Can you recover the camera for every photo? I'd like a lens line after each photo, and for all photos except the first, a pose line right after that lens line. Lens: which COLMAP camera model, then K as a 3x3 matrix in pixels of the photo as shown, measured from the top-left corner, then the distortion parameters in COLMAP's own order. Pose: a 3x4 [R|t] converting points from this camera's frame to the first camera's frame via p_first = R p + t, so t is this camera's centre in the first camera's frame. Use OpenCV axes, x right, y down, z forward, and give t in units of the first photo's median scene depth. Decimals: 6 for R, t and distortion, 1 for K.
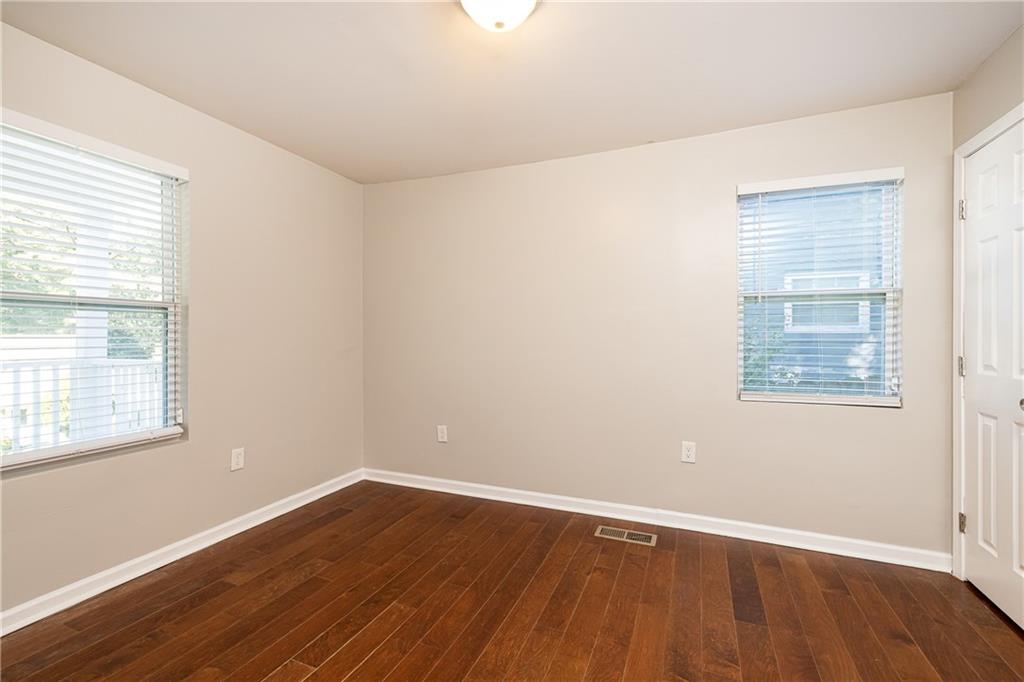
lens RADIAL K [[442.1, 0, 512.0], [0, 442.1, 336.2], [0, 0, 1]] dist [-0.000136, 0.000051]
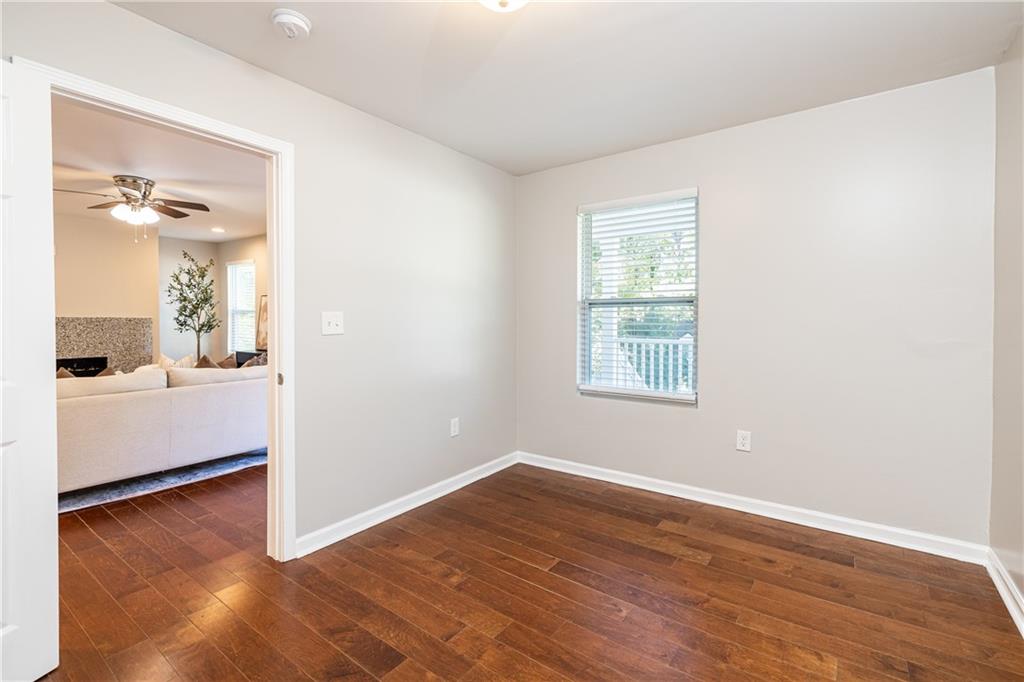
lens RADIAL K [[442.1, 0, 512.0], [0, 442.1, 336.2], [0, 0, 1]] dist [-0.000136, 0.000051]
pose [[-0.238389, 0.027792, -0.970772, 0.608737], [0.000344, 0.999593, 0.028532, 0.002640], [0.971170, 0.006468, -0.238301, 0.853208]]
